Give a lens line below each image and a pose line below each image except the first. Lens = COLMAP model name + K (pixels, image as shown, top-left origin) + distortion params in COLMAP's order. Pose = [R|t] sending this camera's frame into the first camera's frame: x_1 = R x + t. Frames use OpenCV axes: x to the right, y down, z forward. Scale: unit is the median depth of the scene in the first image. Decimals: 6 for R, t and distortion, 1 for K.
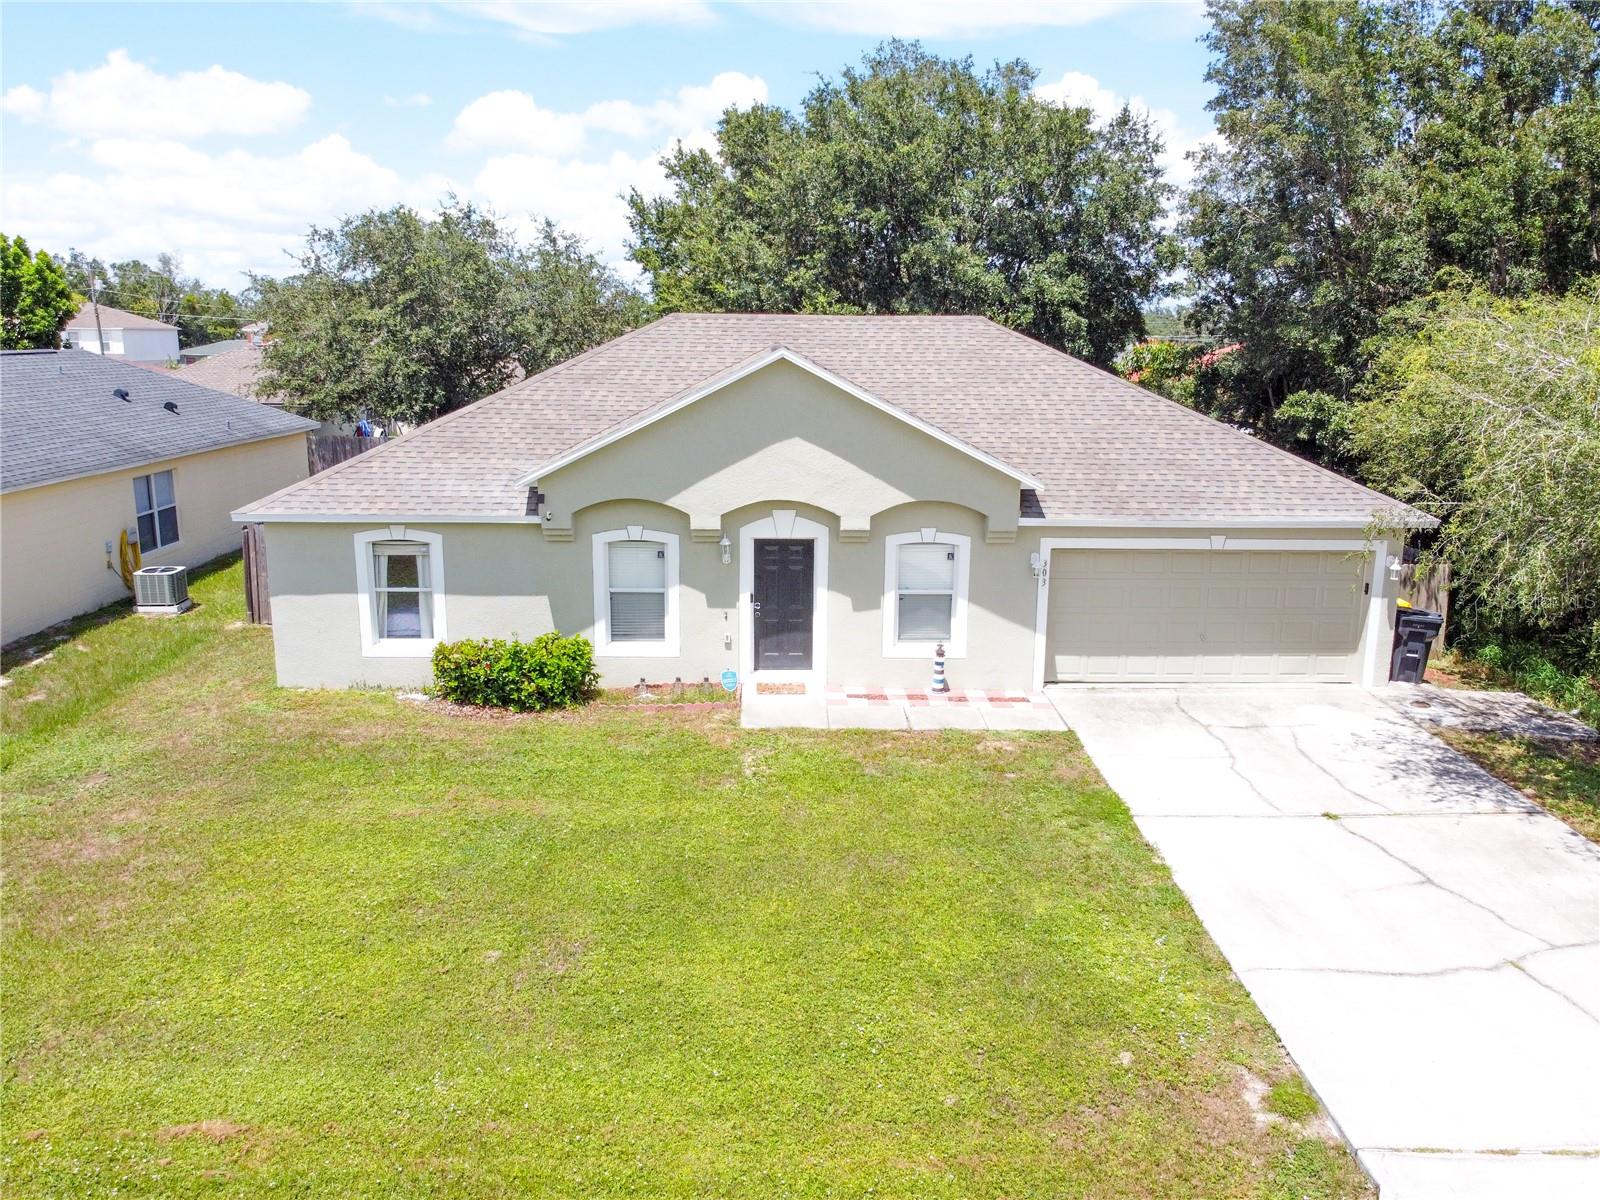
lens RADIAL K [[1216.4, 0, 800.0], [0, 1216.4, 600.0], [0, 0, 1]] dist [-0.005216, -0.002175]
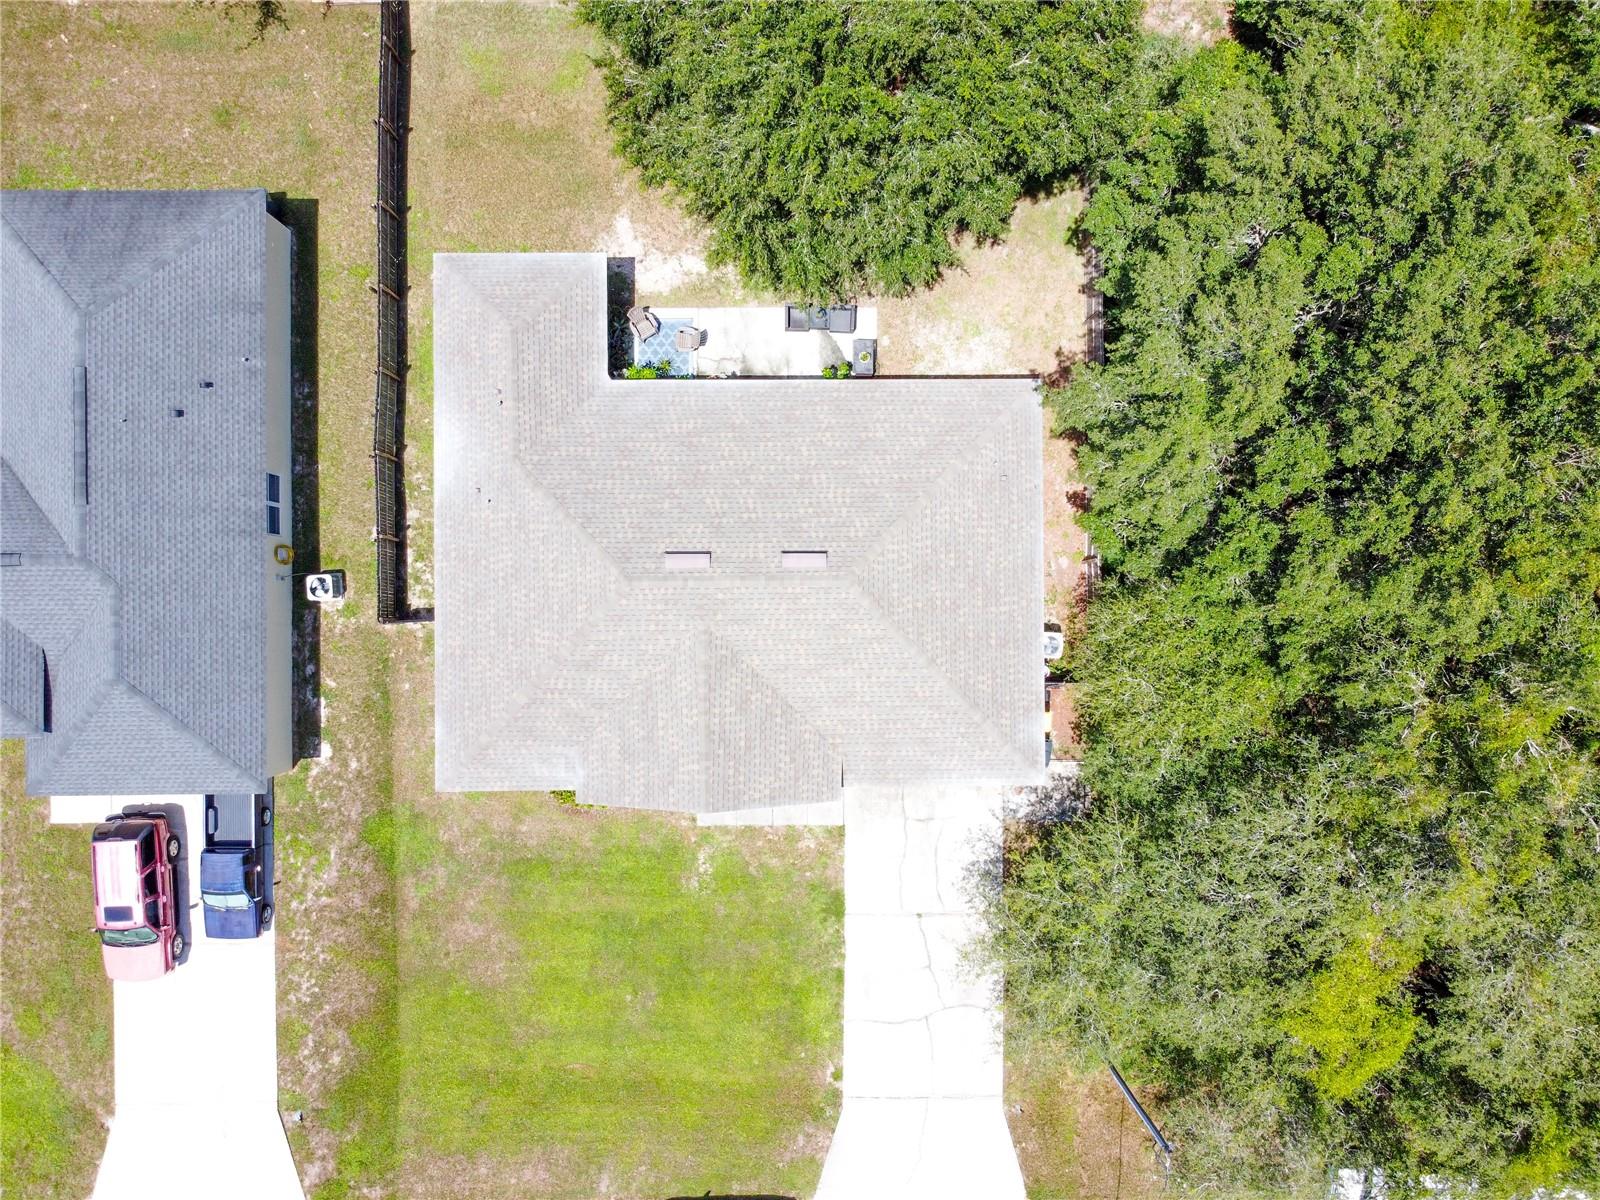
lens RADIAL K [[1216.4, 0, 800.0], [0, 1216.4, 600.0], [0, 0, 1]] dist [-0.005216, -0.002175]
pose [[0.999683, 0.020485, 0.014662, 0.093565], [-0.018991, 0.230422, 0.972906, -2.063010], [0.016552, -0.972875, 0.230738, 0.832583]]
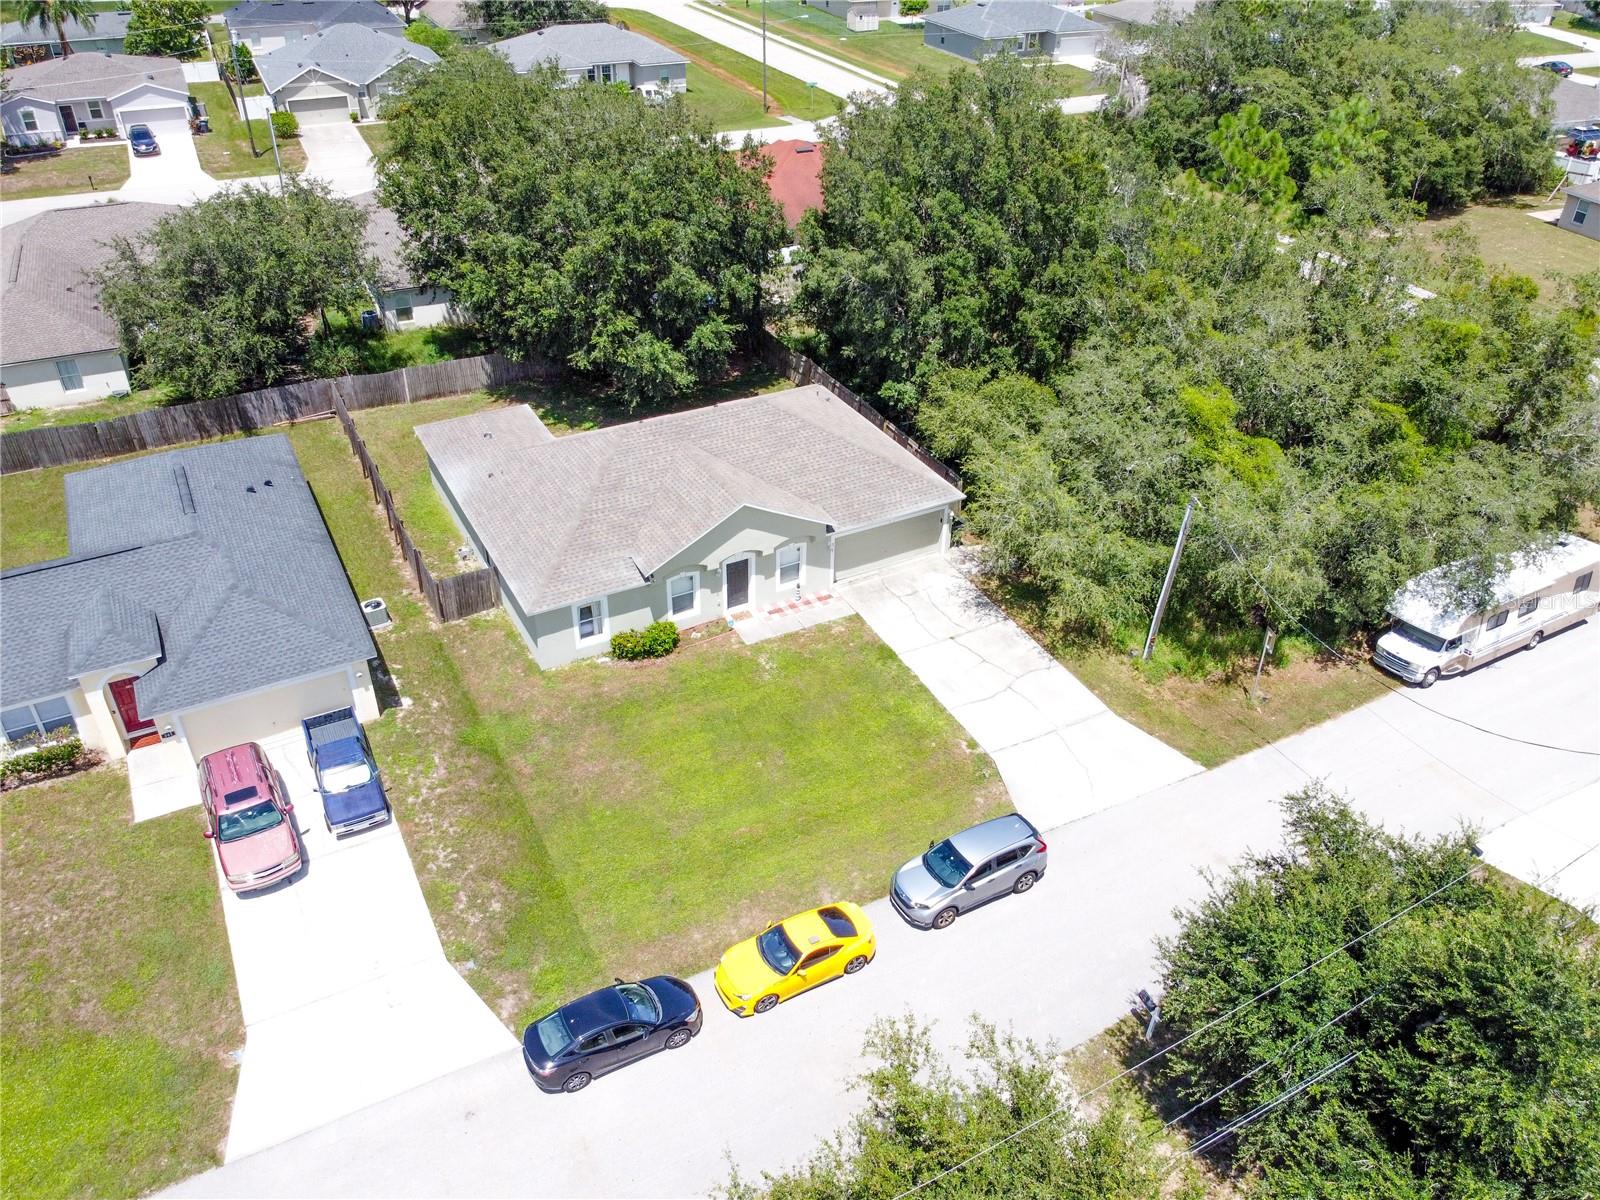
lens RADIAL K [[1216.4, 0, 800.0], [0, 1216.4, 600.0], [0, 0, 1]] dist [-0.005216, -0.002175]
pose [[0.894497, -0.249932, 0.370688, -0.833476], [0.091703, 0.914083, 0.395023, -0.939342], [-0.437569, -0.319354, 0.840563, -1.135865]]
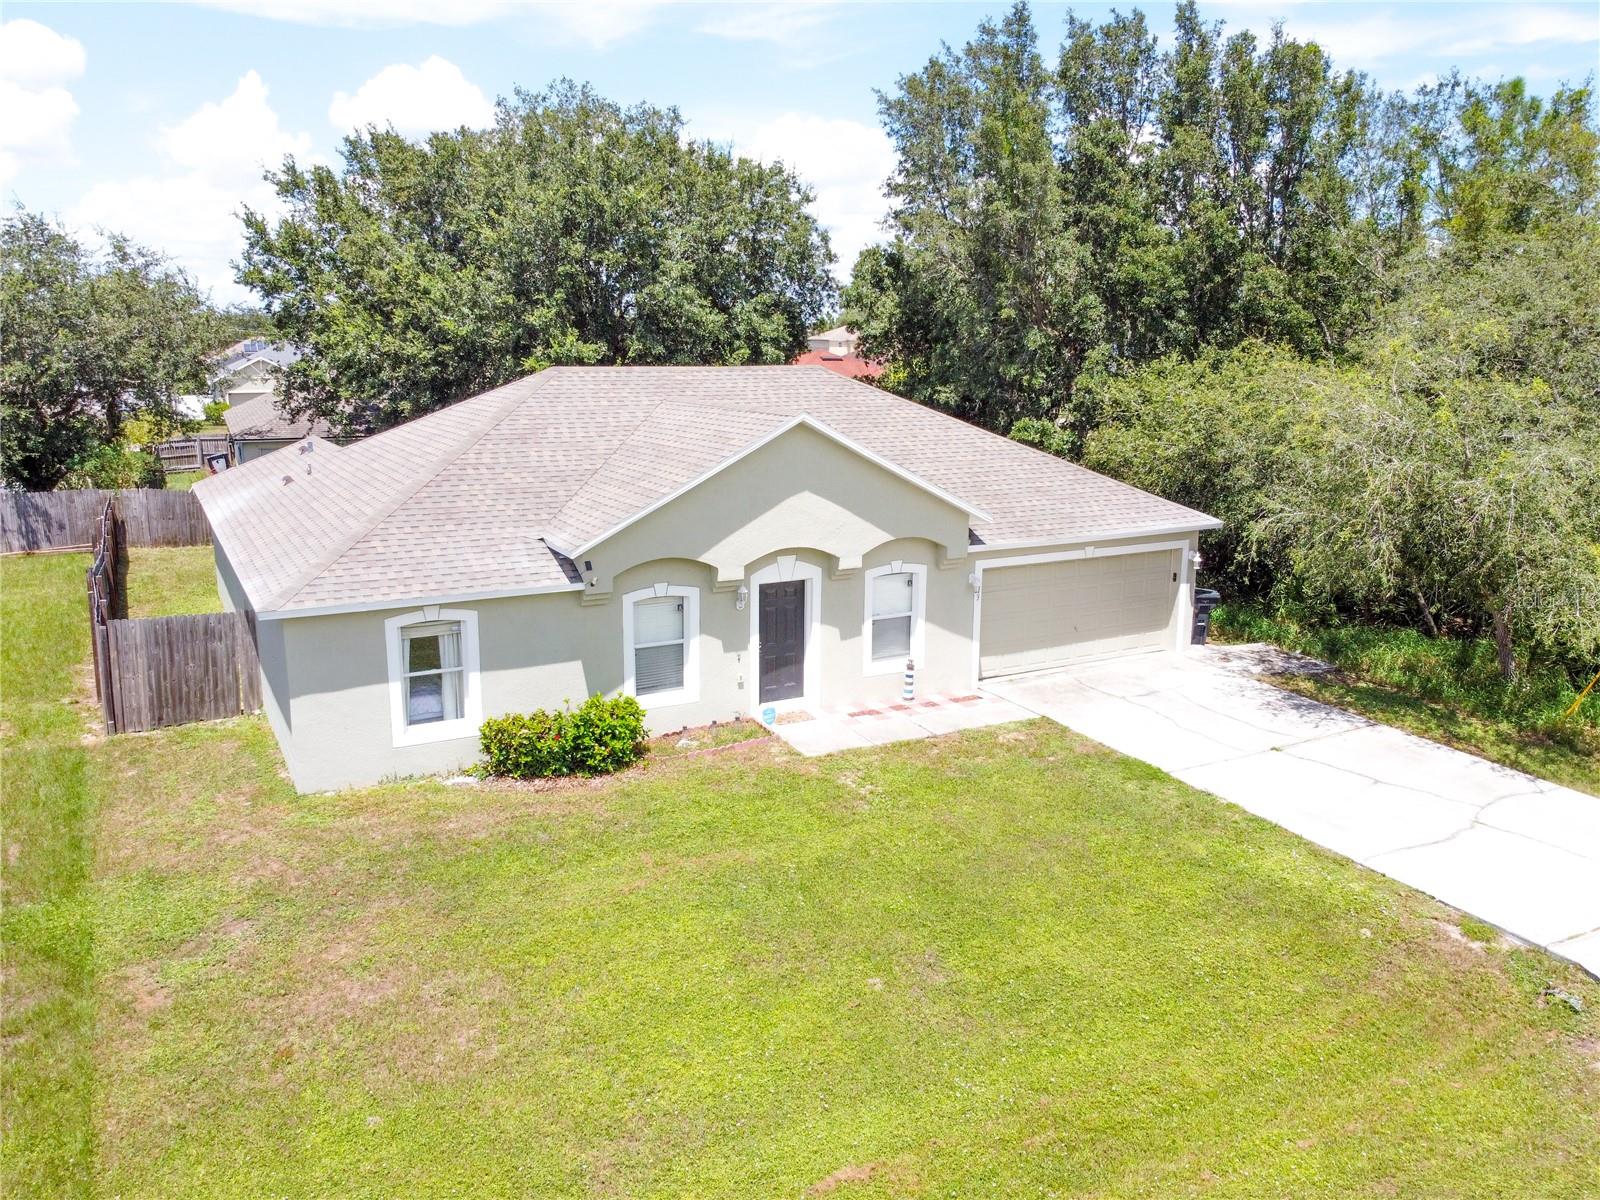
lens RADIAL K [[1216.4, 0, 800.0], [0, 1216.4, 600.0], [0, 0, 1]] dist [-0.005216, -0.002175]
pose [[0.888734, -0.101230, 0.447106, -0.500645], [0.100728, 0.994601, 0.024968, -0.060853], [-0.447220, 0.022847, 0.894132, 0.010466]]
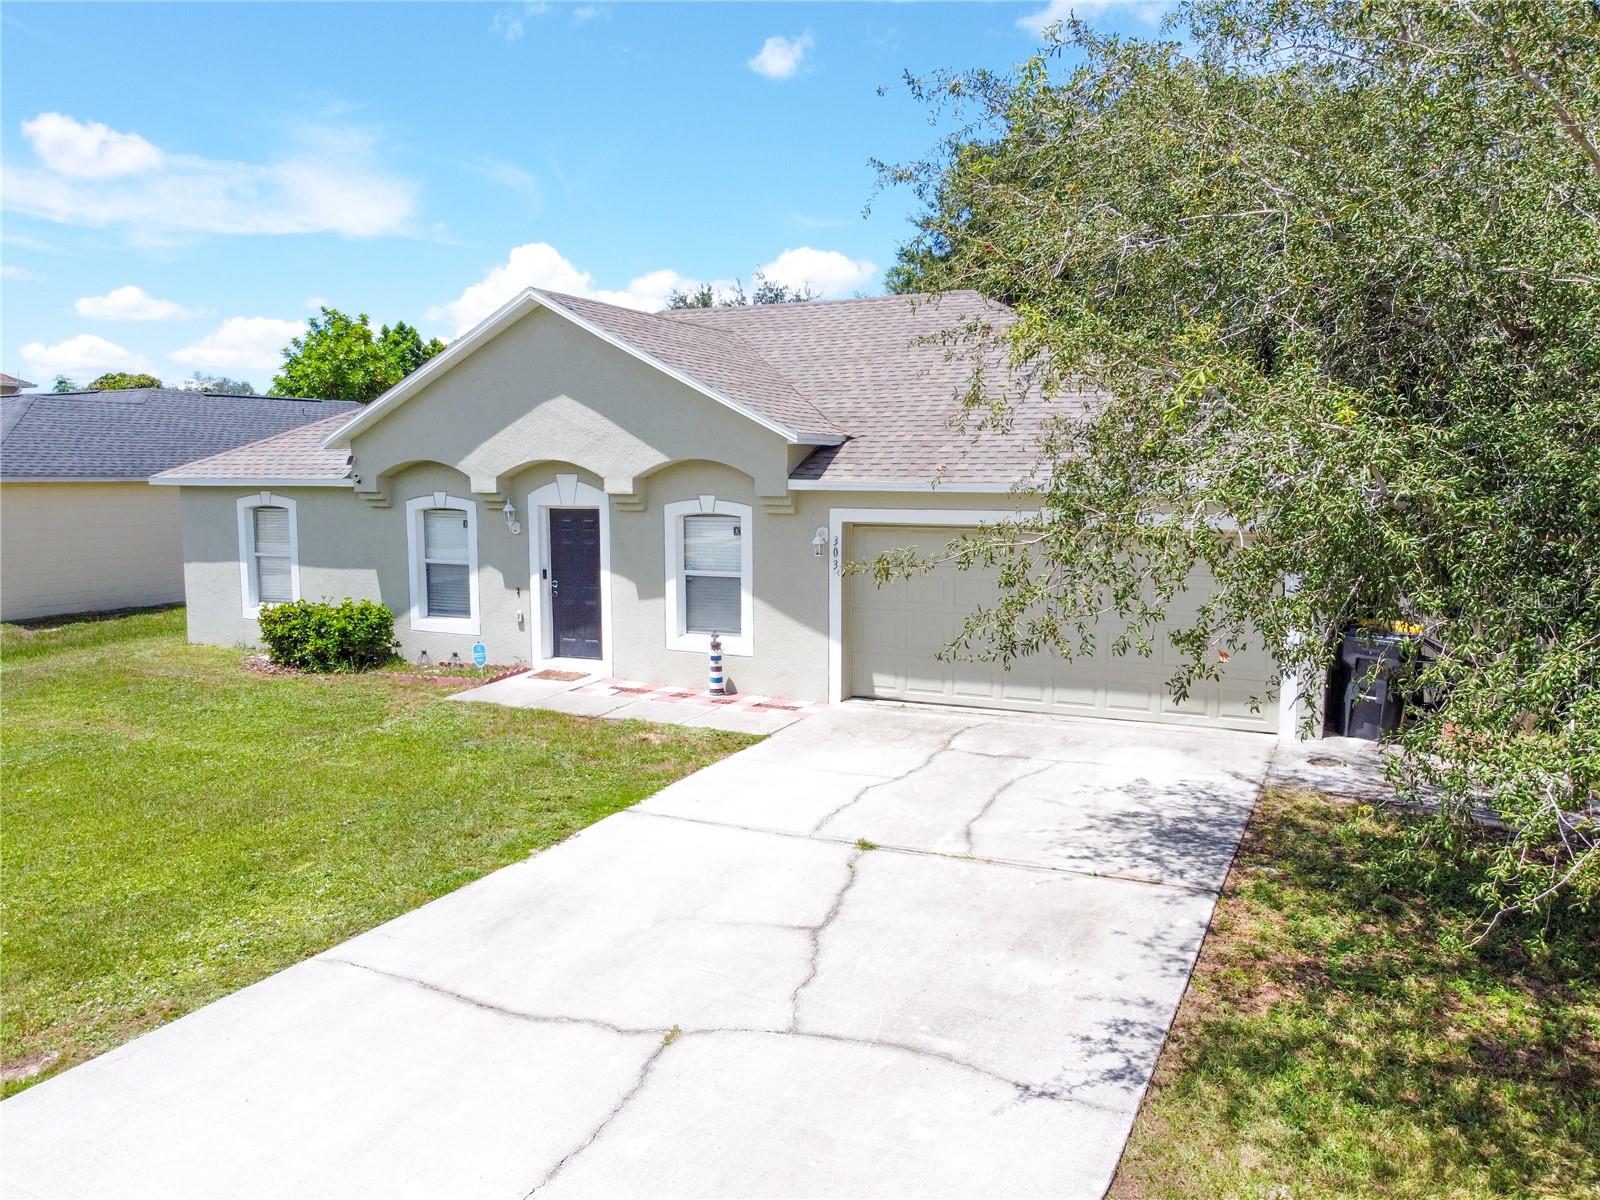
lens RADIAL K [[1223.7, 0, 800.0], [0, 1223.7, 600.0], [0, 0, 1]] dist [0.021587, 0.001108]
pose [[0.888574, 0.039057, -0.457068, 0.562120], [-0.088513, 0.992243, -0.087287, 0.082678], [0.450114, 0.118018, 0.885138, 0.285377]]
